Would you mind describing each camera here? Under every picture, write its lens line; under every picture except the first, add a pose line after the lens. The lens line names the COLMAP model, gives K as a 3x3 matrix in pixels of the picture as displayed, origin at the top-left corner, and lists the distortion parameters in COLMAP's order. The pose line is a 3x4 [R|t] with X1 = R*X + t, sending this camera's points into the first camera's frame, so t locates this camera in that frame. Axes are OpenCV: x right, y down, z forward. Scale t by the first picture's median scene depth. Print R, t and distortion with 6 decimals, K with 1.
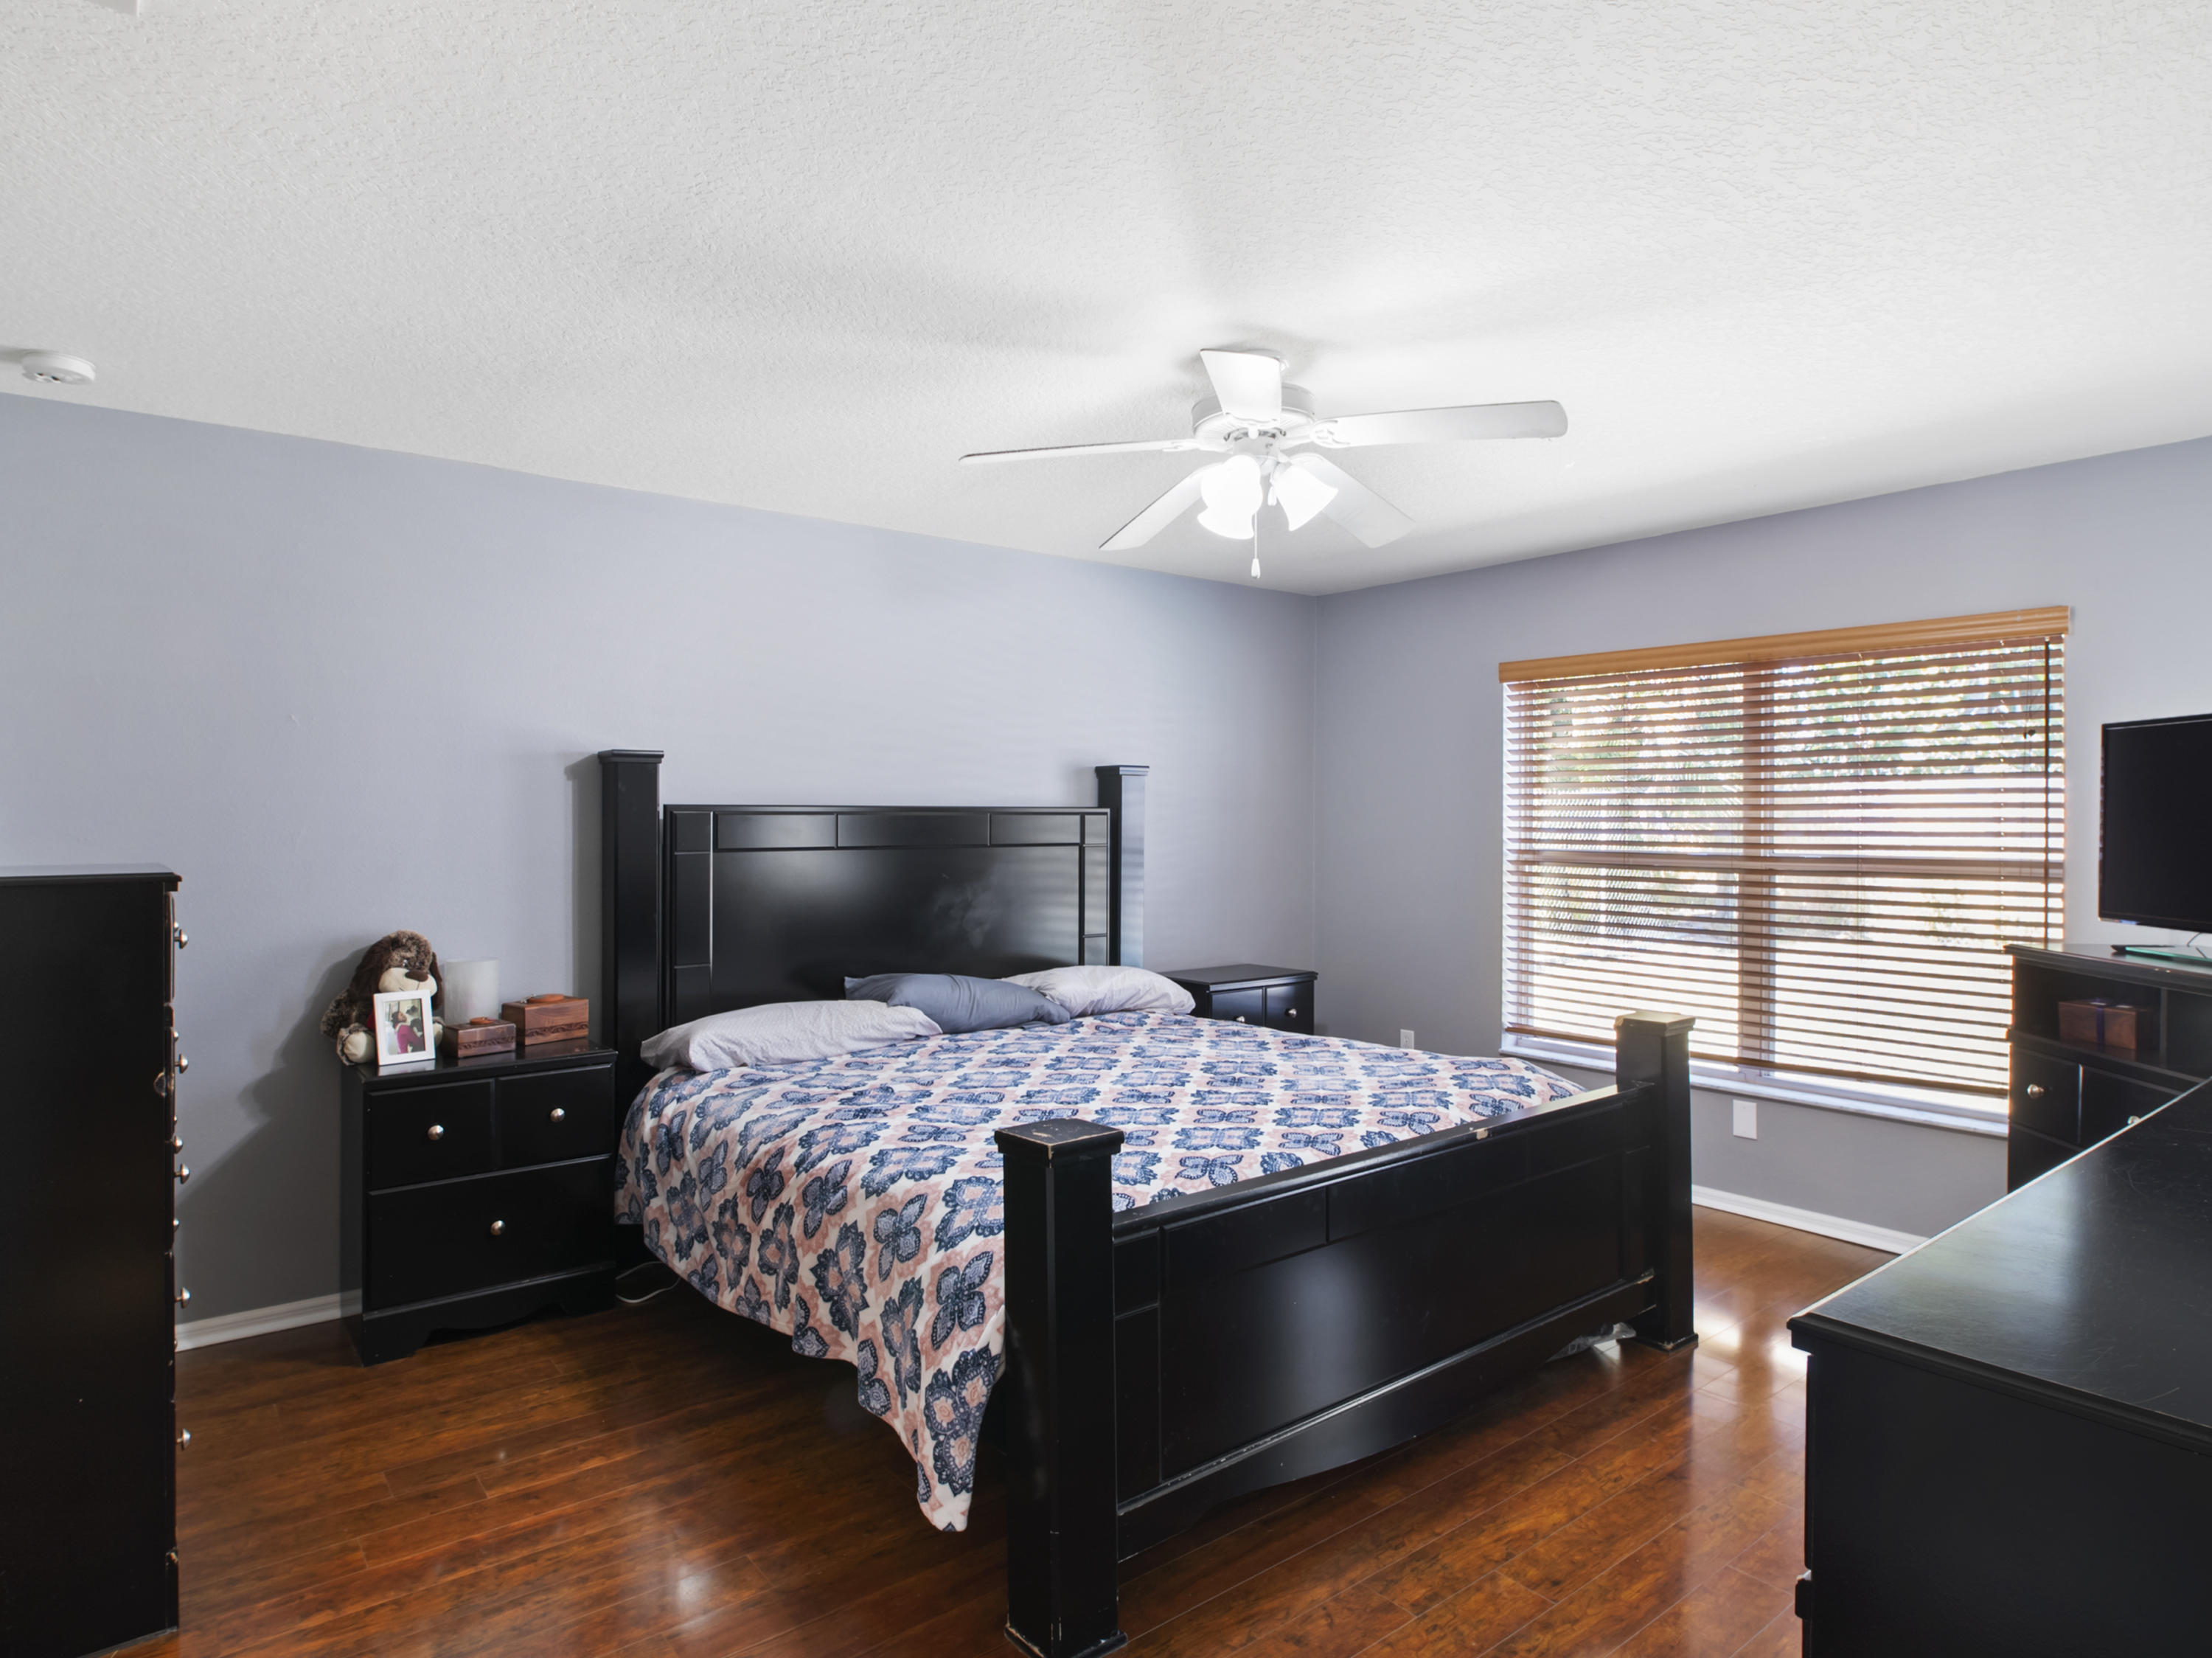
lens RADIAL K [[1247.0, 0, 1097.6], [0, 1247.0, 828.8], [0, 0, 1]] dist [0.006723, 0.001100]
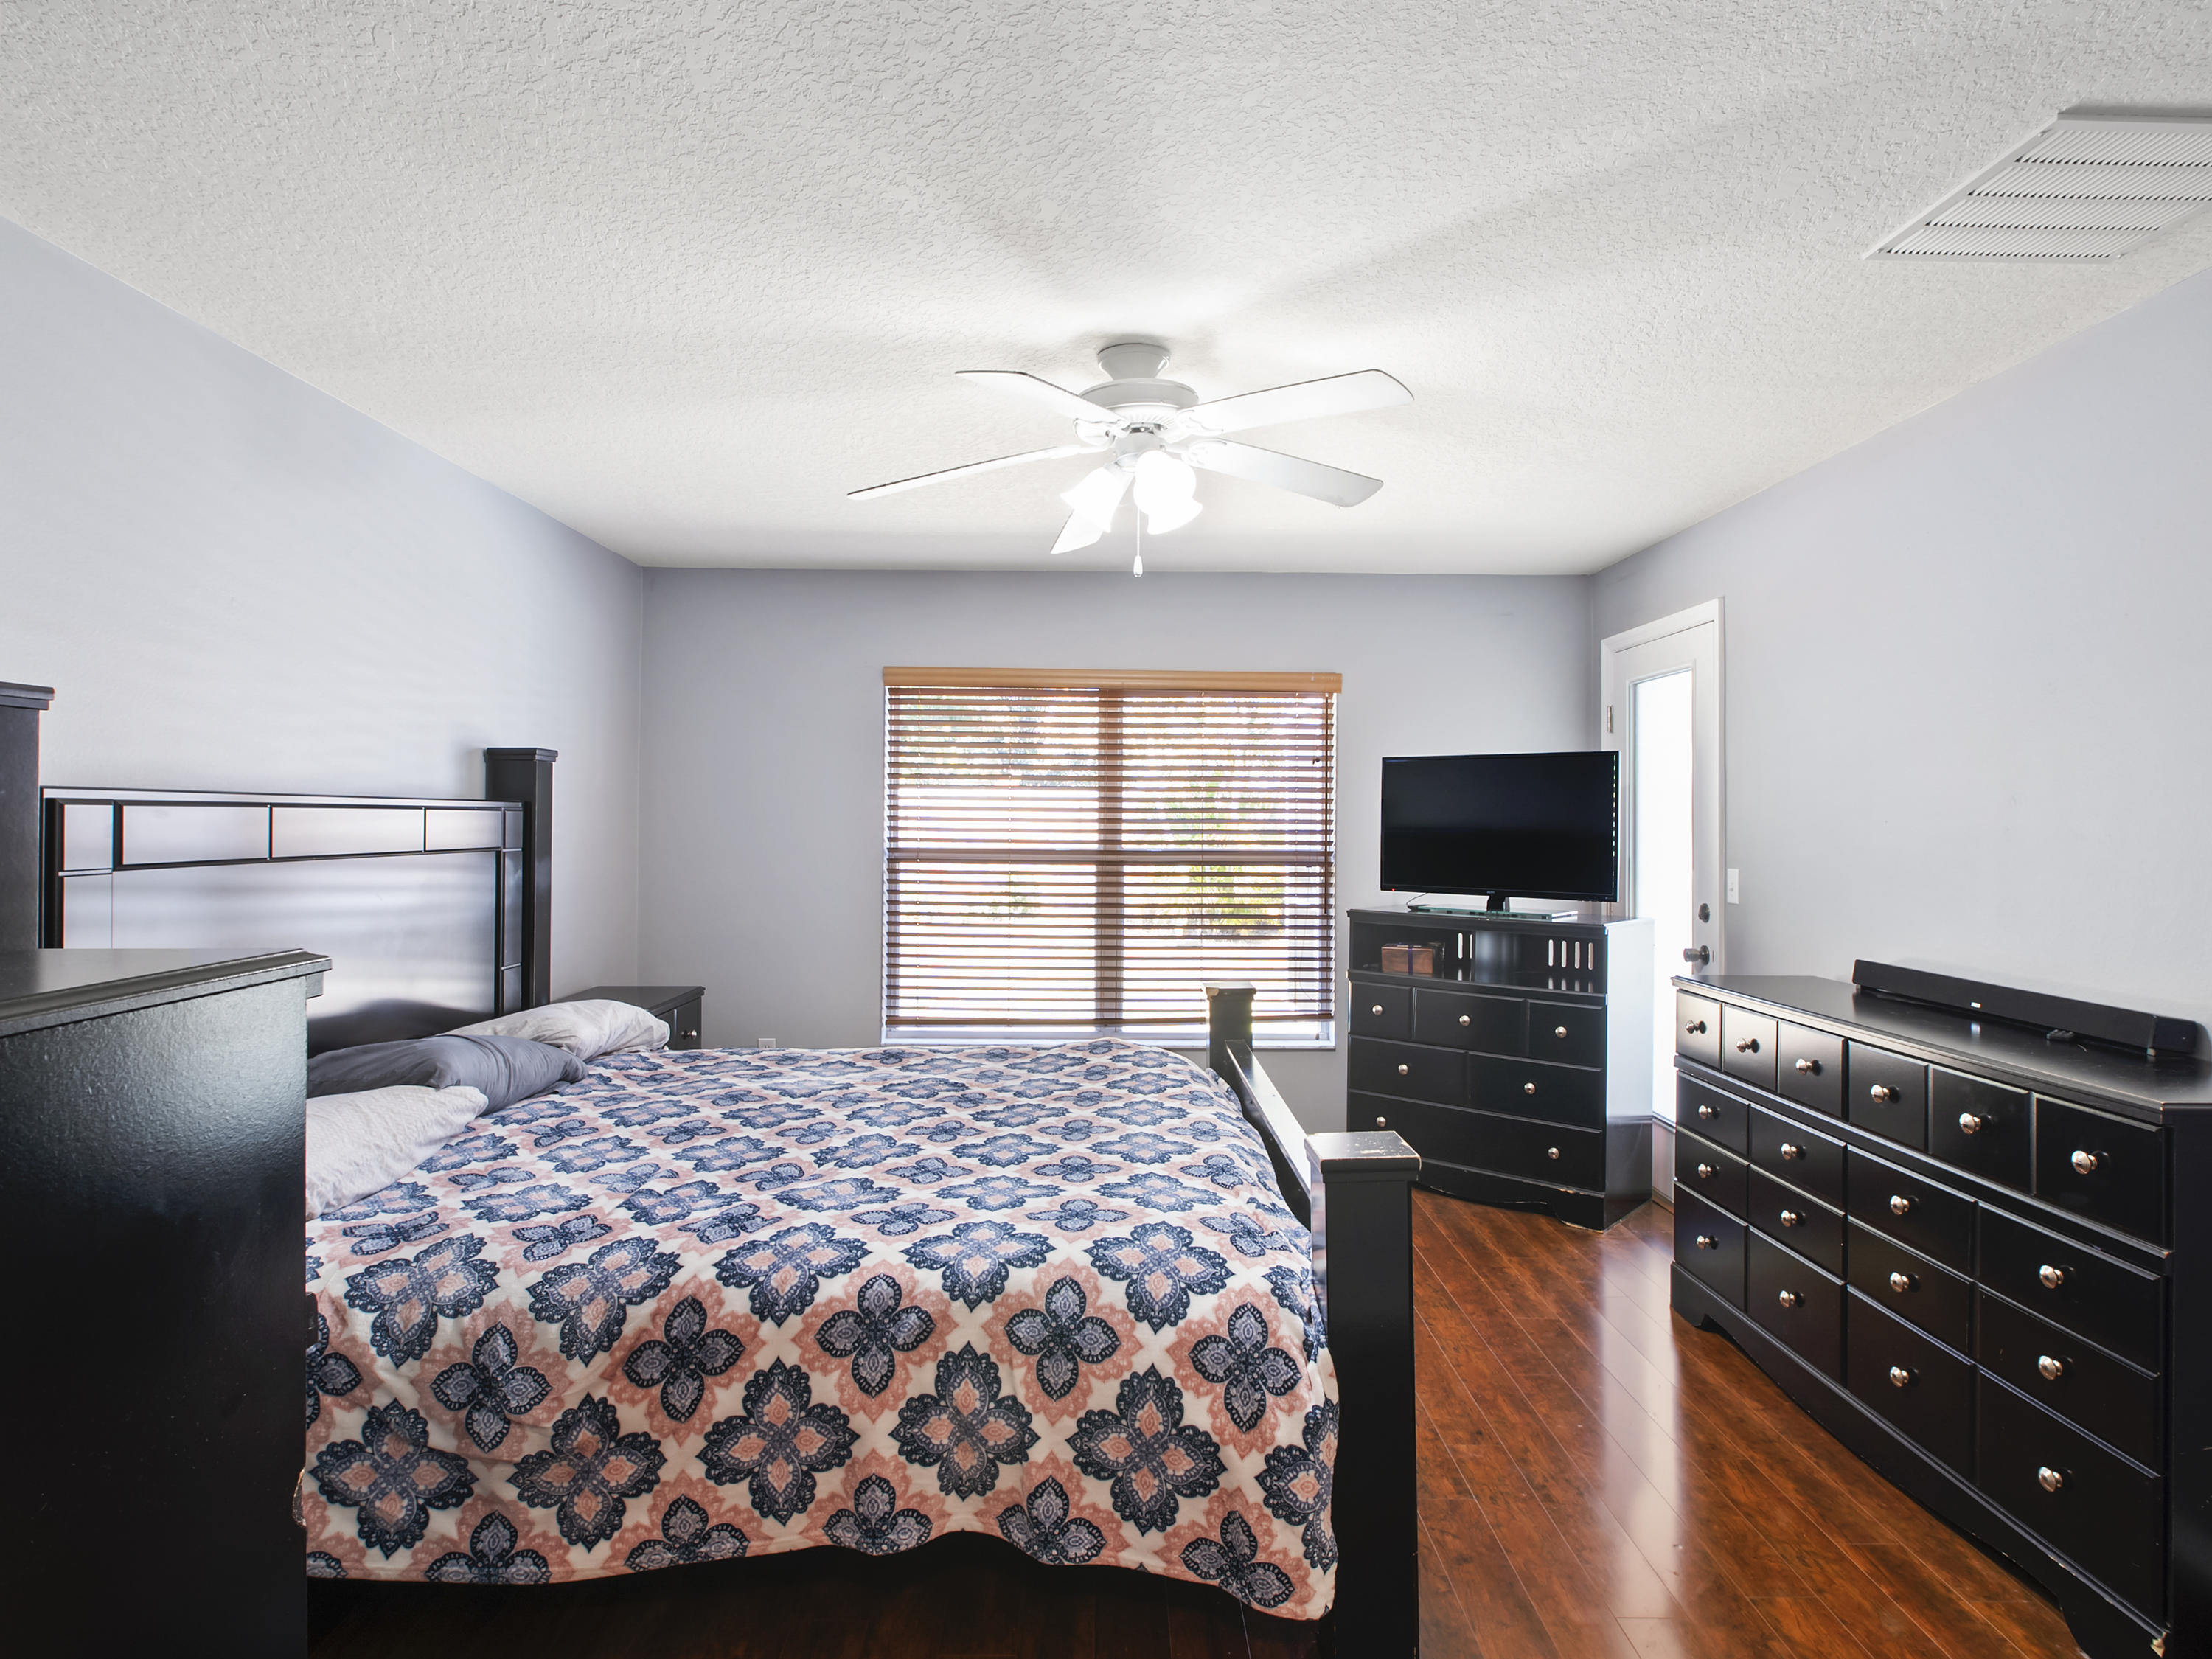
lens RADIAL K [[1246.8, 0, 1098.8], [0, 1246.8, 825.1], [0, 0, 1]] dist [0.006723, 0.001100]
pose [[0.620761, 0.001411, 0.783999, -0.584016], [-0.003411, 0.999994, 0.000902, -0.005109], [-0.783993, -0.003234, 0.620762, 0.358684]]
